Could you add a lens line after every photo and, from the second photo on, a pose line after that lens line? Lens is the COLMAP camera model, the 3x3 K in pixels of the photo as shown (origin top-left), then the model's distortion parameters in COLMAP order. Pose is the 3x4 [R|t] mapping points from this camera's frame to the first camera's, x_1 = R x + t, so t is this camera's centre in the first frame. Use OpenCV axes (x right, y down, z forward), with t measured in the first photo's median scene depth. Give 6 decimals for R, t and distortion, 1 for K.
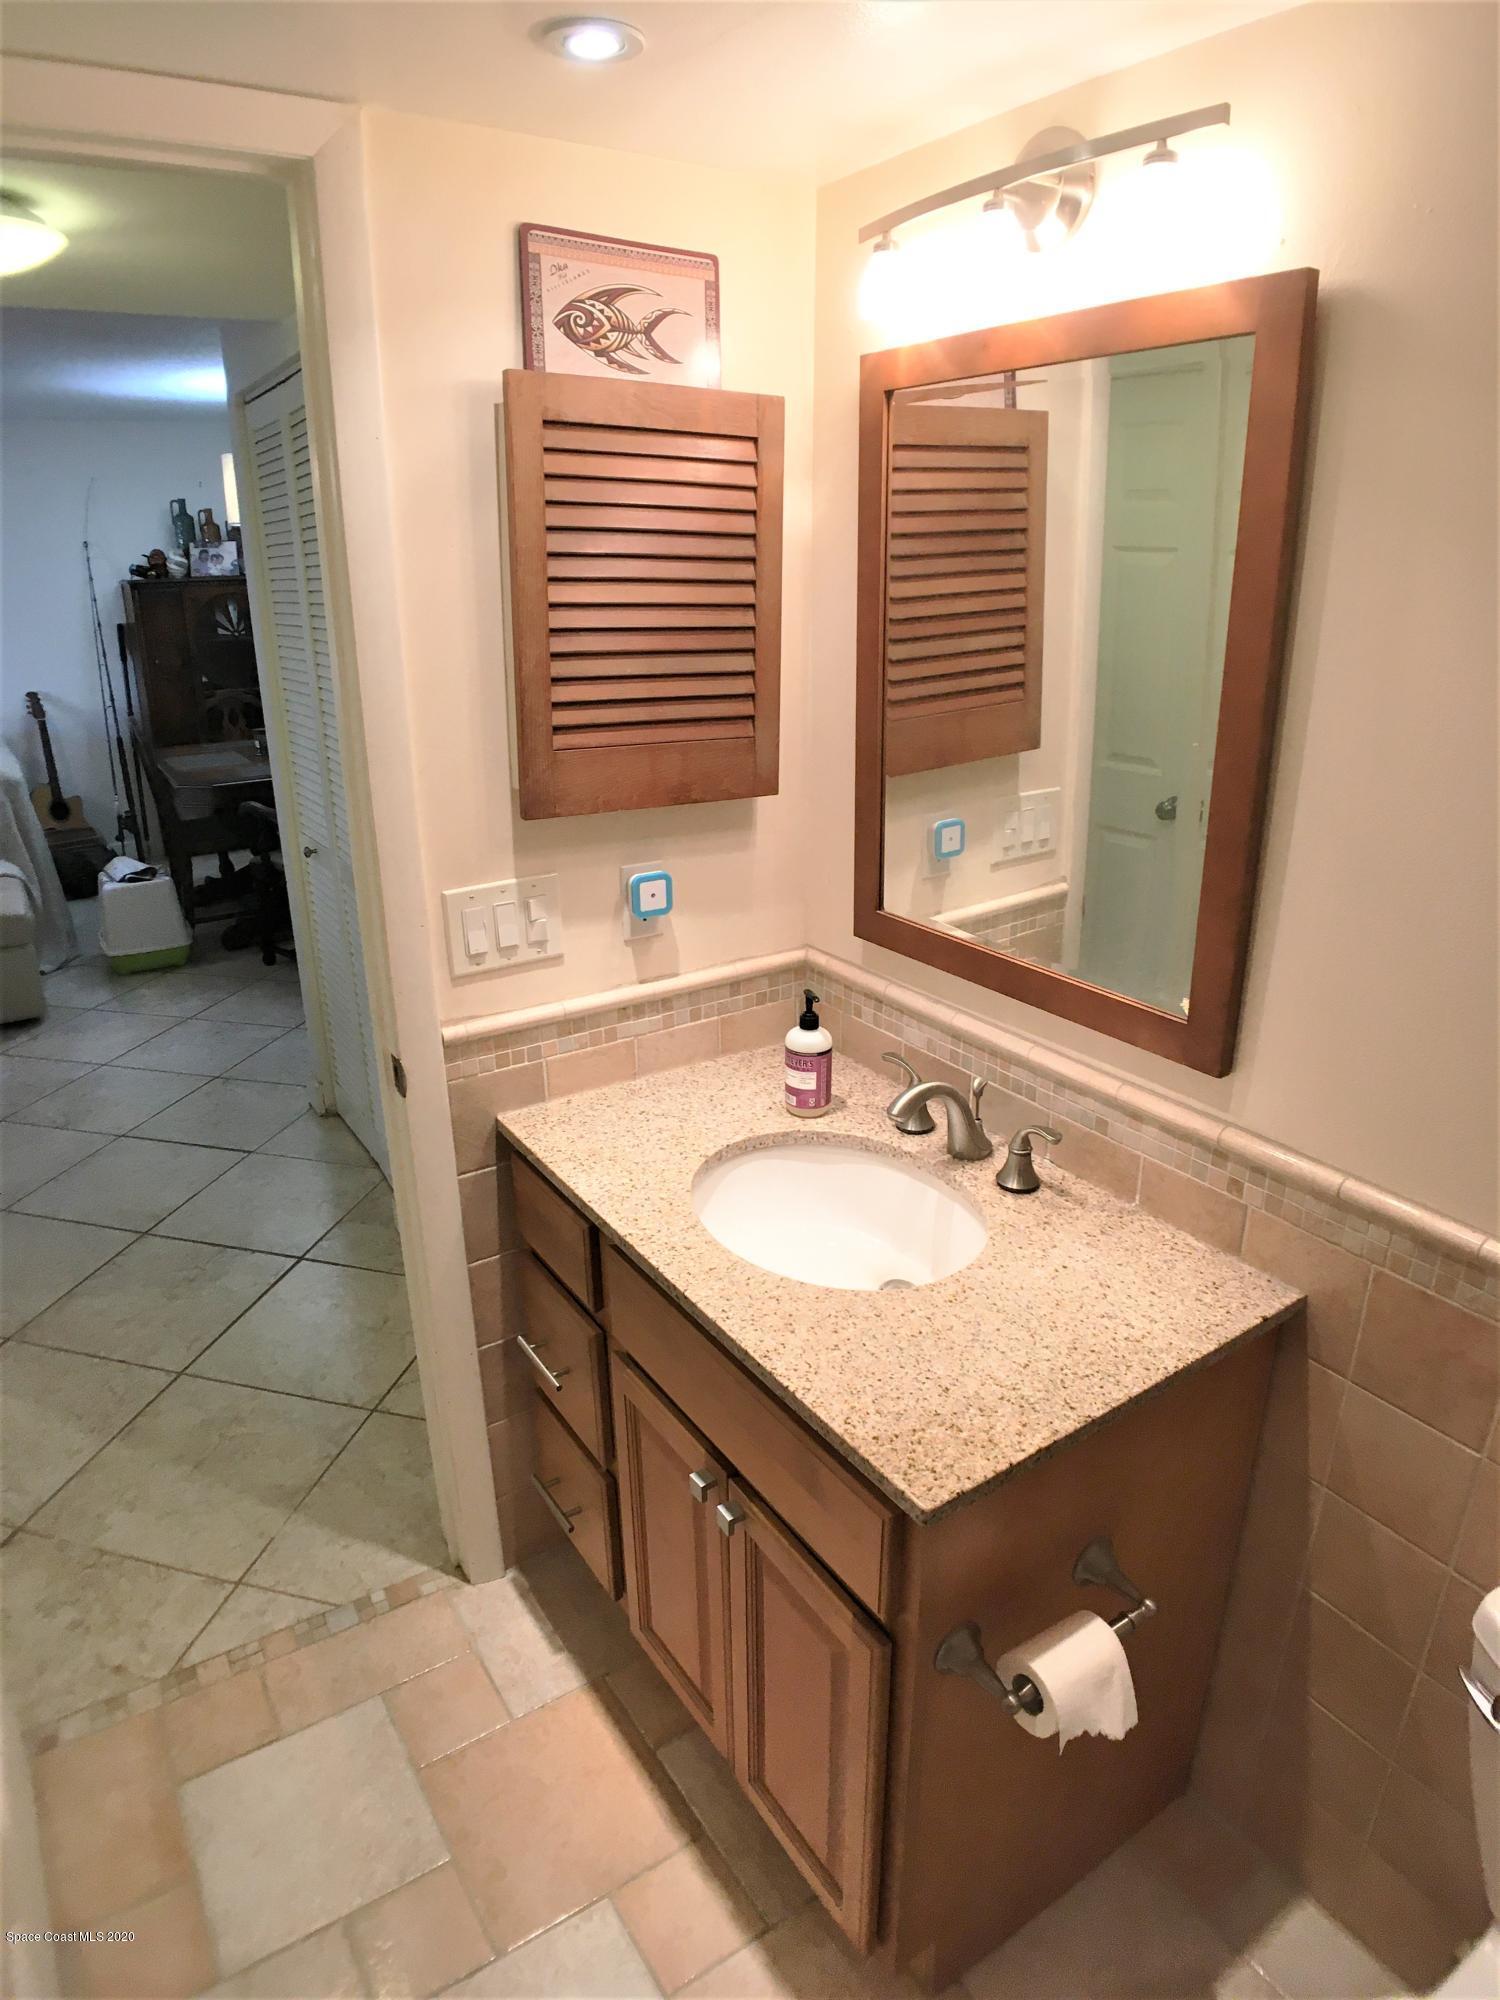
lens RADIAL K [[1183.7, 0, 758.4], [0, 1183.7, 1003.6], [0, 0, 1]] dist [-0.072845, 0.004836]
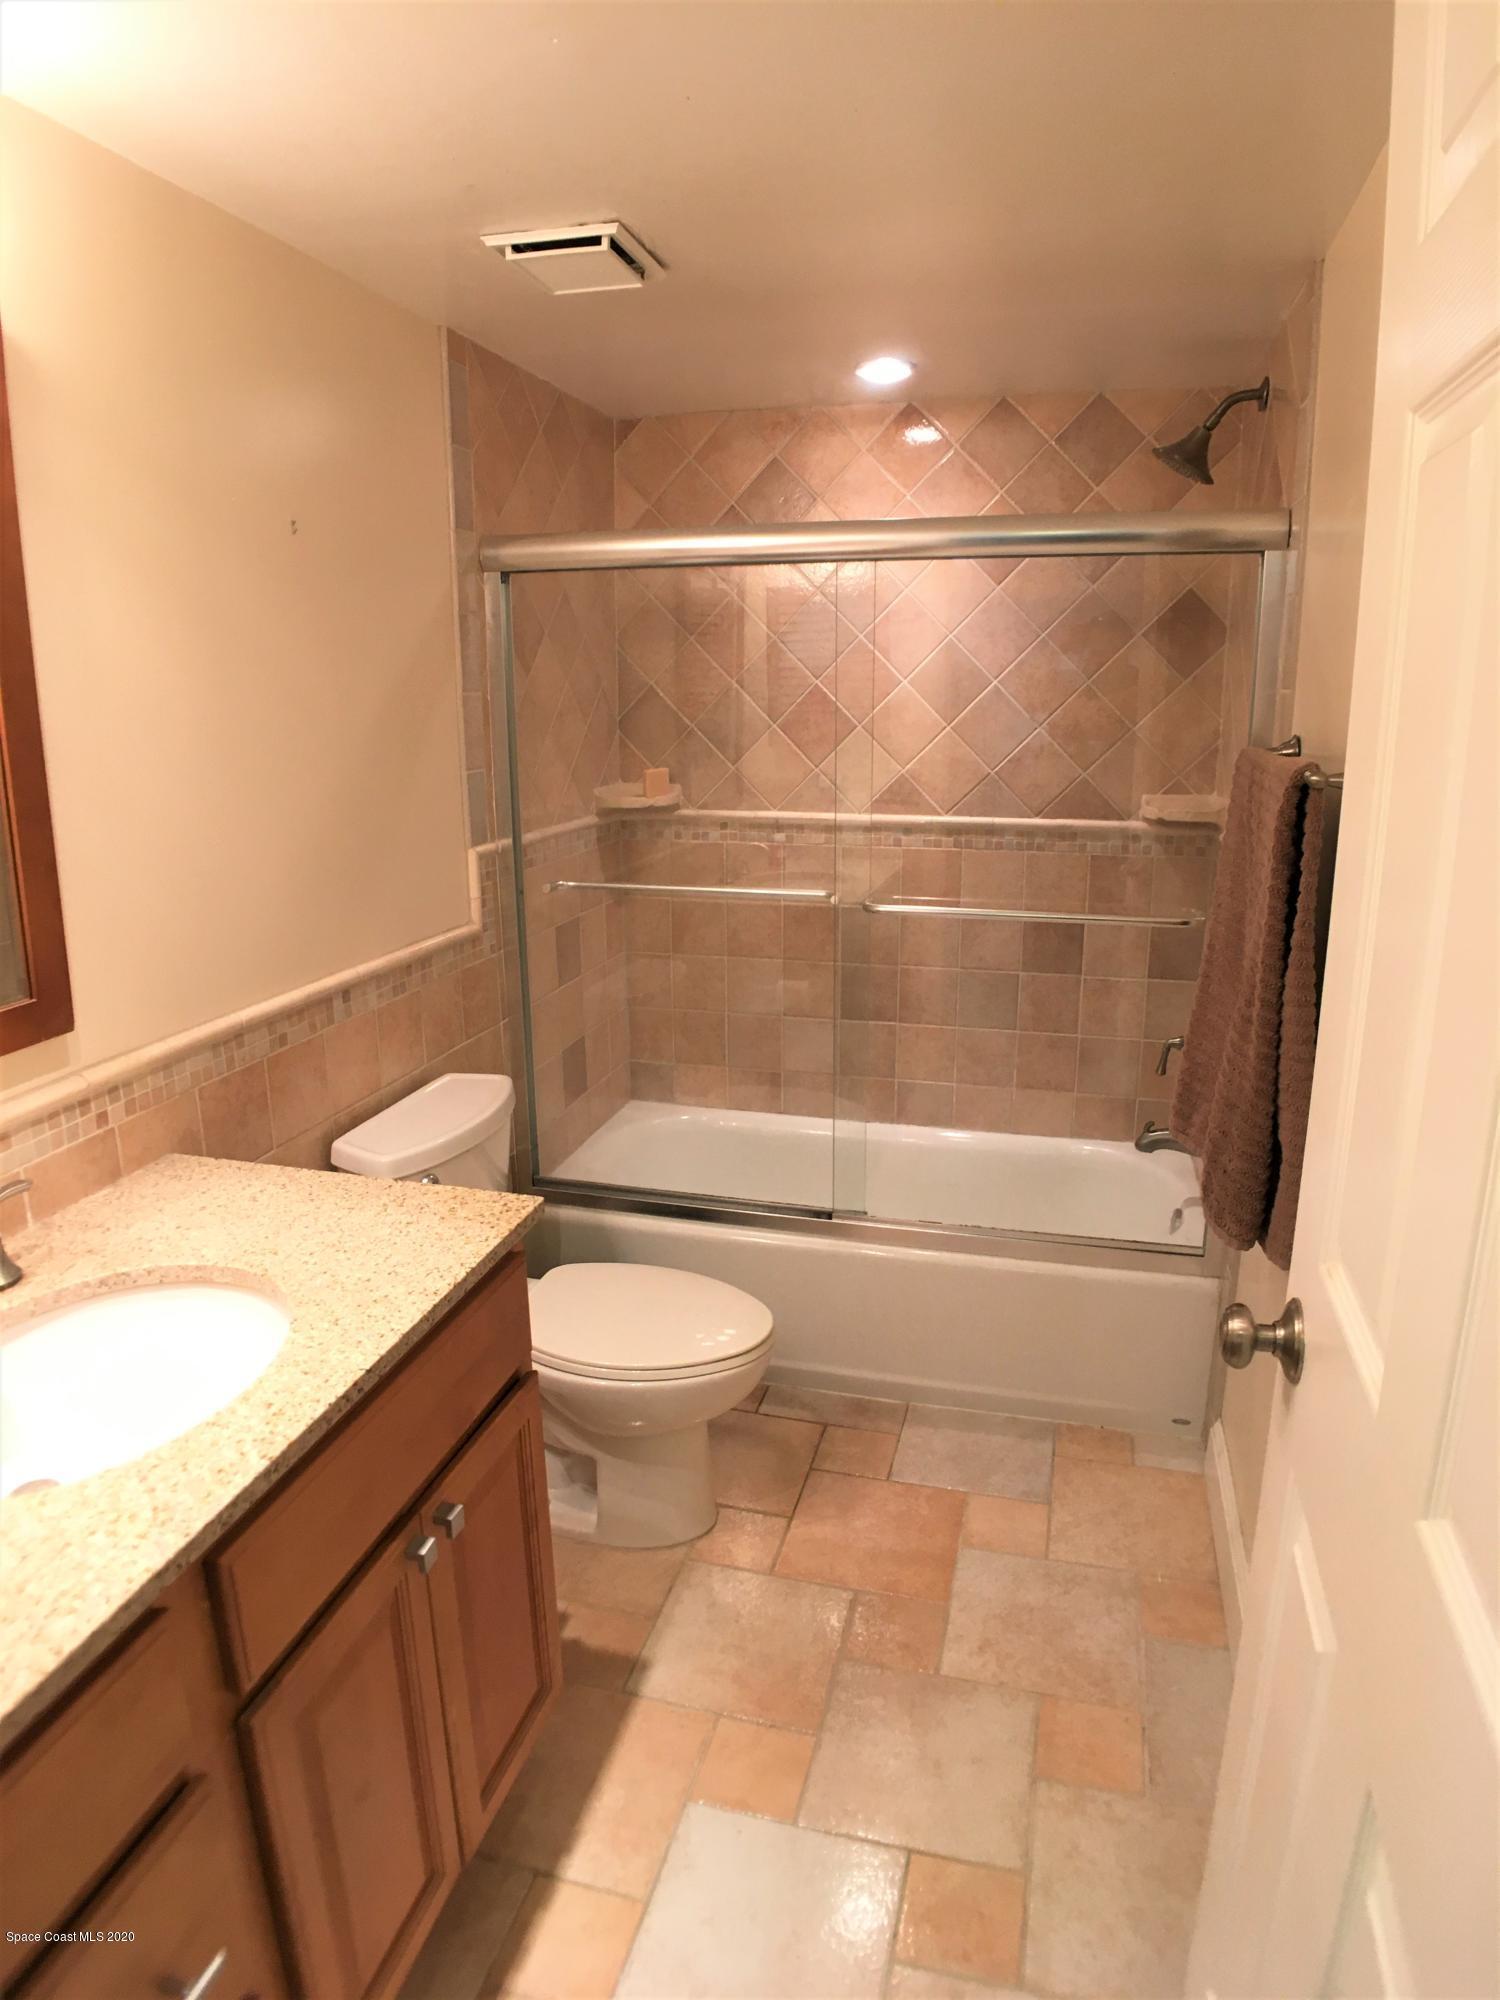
lens RADIAL K [[1183.7, 0, 757.2], [0, 1183.7, 992.1], [0, 0, 1]] dist [-0.072845, 0.004836]
pose [[-0.655134, -0.177756, 0.734304, -0.786898], [0.275548, 0.848764, 0.451302, -0.270806], [-0.703472, 0.497999, -0.507073, 1.074081]]
